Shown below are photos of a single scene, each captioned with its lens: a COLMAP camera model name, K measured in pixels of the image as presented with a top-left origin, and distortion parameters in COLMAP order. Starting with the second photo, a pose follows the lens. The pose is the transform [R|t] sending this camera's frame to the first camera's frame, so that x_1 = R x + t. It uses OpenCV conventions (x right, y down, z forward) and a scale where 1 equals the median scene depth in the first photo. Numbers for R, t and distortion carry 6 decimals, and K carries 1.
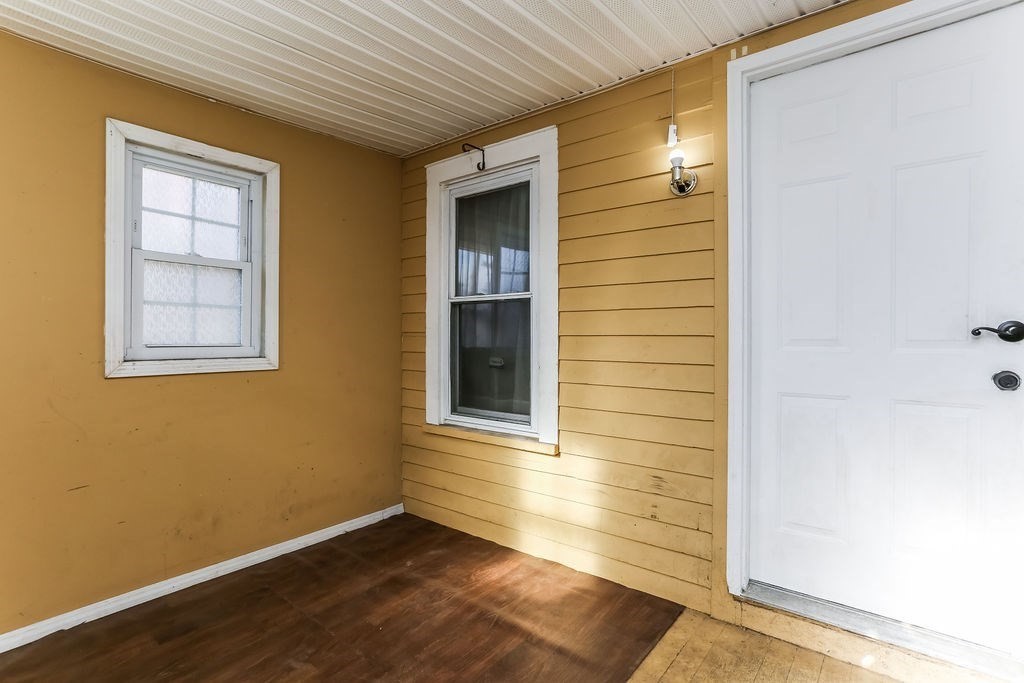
lens RADIAL K [[501.8, 0, 504.1], [0, 501.8, 333.2], [0, 0, 1]] dist [-0.001650, 0.000272]
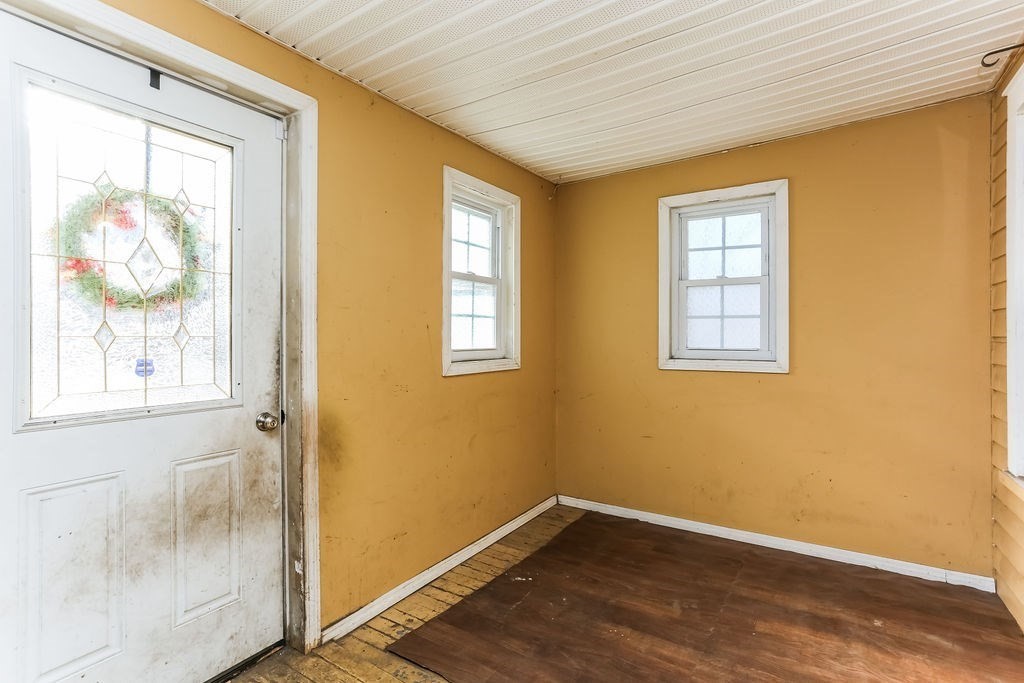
lens RADIAL K [[501.8, 0, 504.1], [0, 501.8, 333.2], [0, 0, 1]] dist [-0.001650, 0.000272]
pose [[0.088539, -0.006320, -0.996053, 0.613609], [0.010723, 0.999928, -0.005392, -0.015355], [0.996015, -0.010204, 0.088600, 0.353294]]
